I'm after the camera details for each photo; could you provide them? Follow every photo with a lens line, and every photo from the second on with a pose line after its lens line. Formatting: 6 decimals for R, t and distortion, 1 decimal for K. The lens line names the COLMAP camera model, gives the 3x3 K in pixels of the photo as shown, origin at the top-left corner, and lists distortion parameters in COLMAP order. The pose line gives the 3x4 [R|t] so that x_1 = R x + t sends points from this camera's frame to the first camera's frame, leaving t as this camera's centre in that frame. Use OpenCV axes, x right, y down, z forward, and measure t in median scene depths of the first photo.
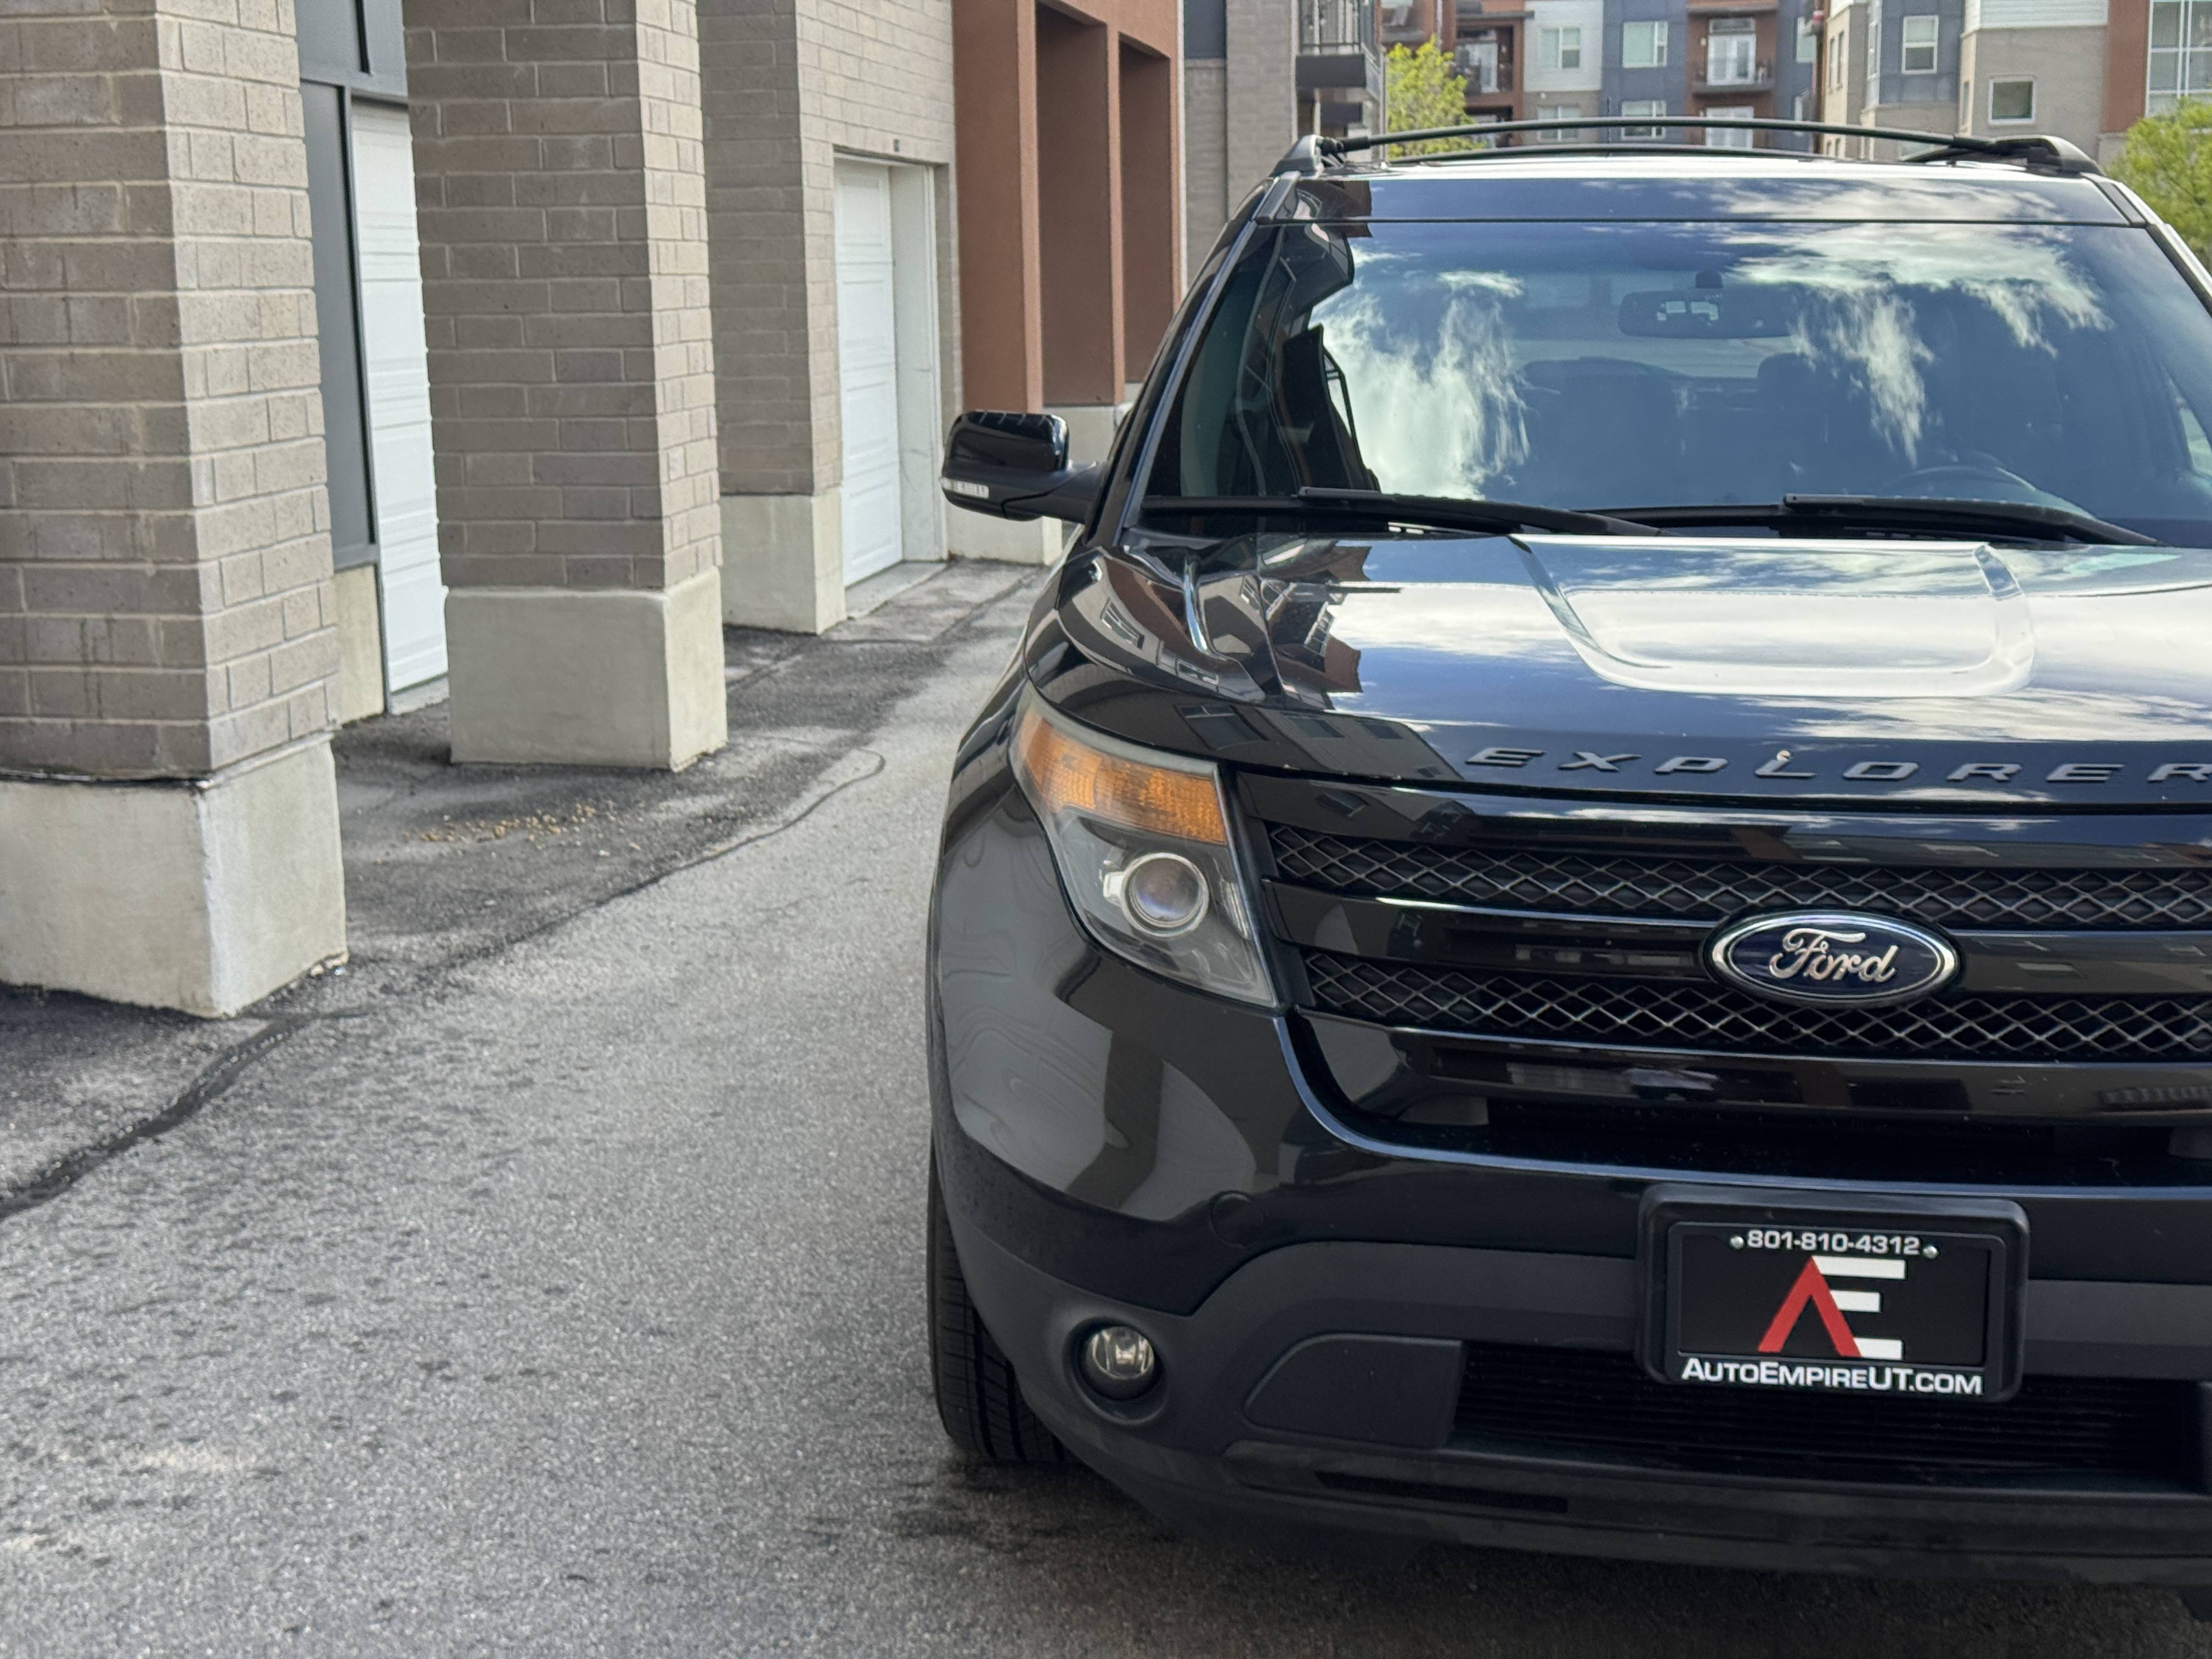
lens RADIAL K [[3136.5, 0, 1069.4], [0, 3136.5, 749.5], [0, 0, 1]] dist [0.127589, 0.000000]
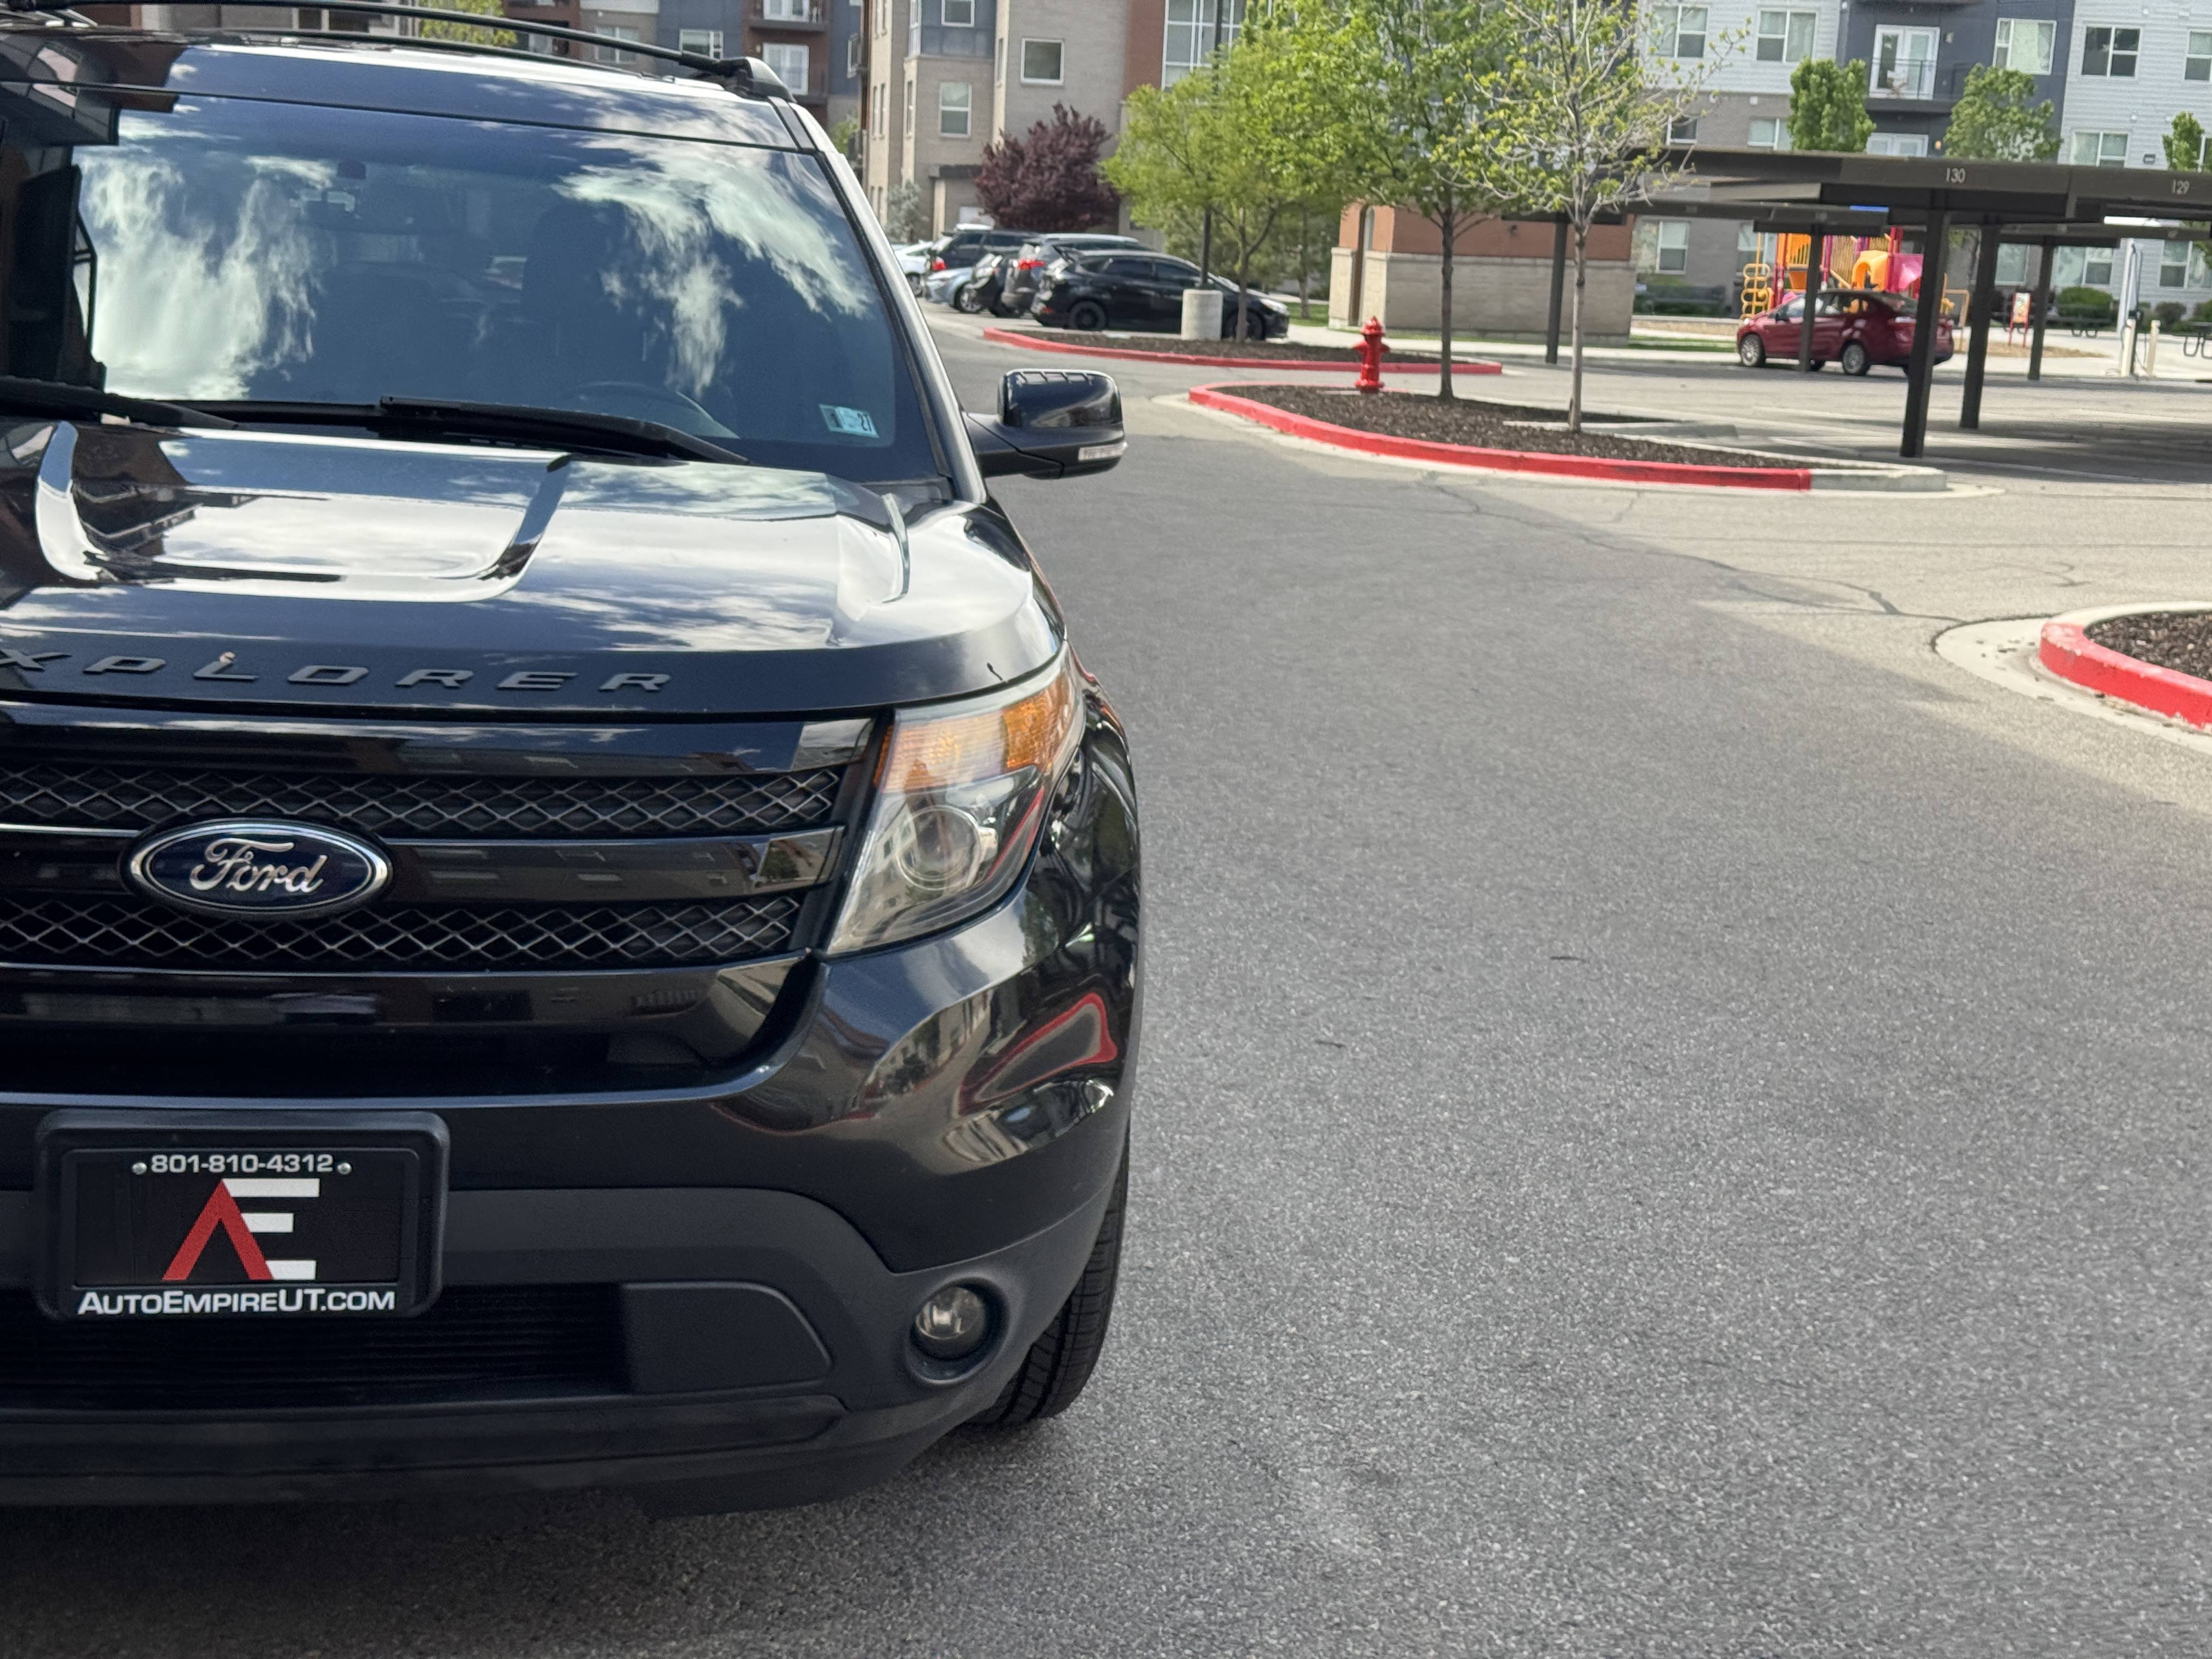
lens RADIAL K [[3136.5, 0, 1122.6], [0, 3136.5, 806.0], [0, 0, 1]] dist [0.127589, 0.000000]
pose [[0.952366, 0.003467, 0.304937, 0.195565], [-0.015703, 0.999166, 0.037684, 0.006573], [-0.304552, -0.040677, 0.951627, 0.007593]]
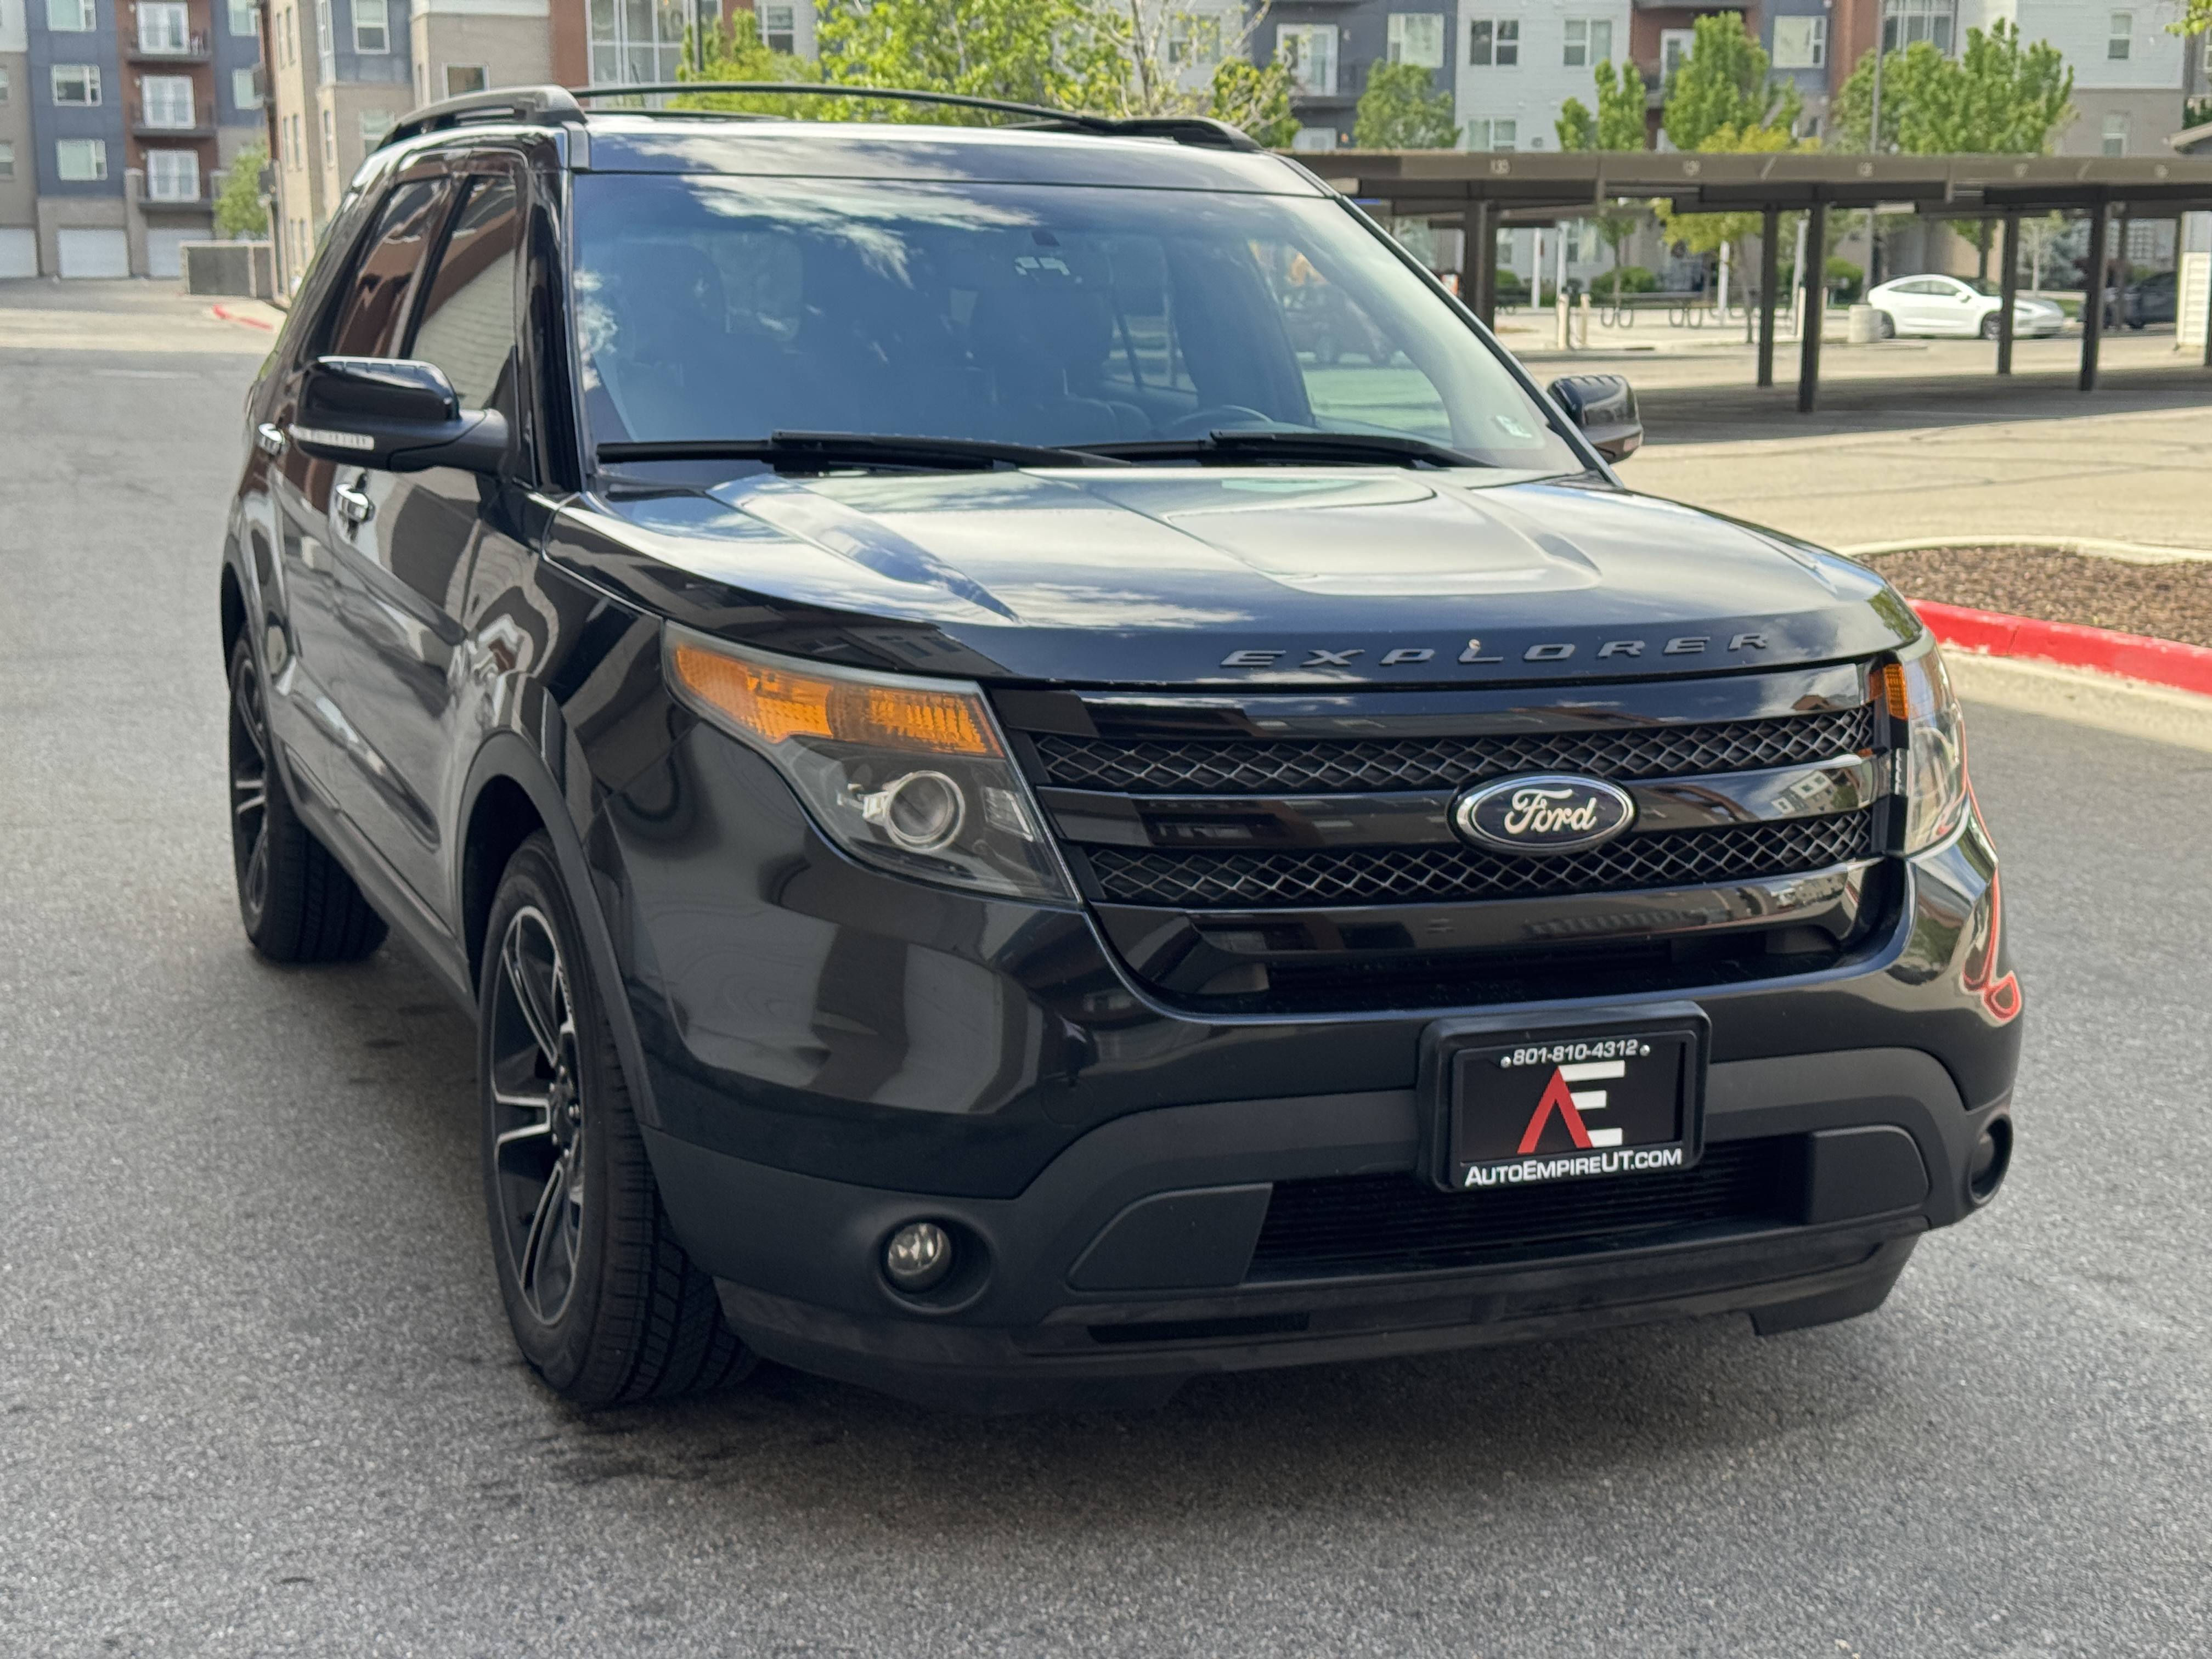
lens RADIAL K [[3136.5, 0, 1099.5], [0, 3136.5, 800.6], [0, 0, 1]] dist [0.127589, 0.000000]
pose [[0.882486, -0.071460, 0.464878, -0.436813], [0.061370, 0.997436, 0.036823, 0.008421], [-0.466317, -0.003966, 0.884609, 0.049588]]
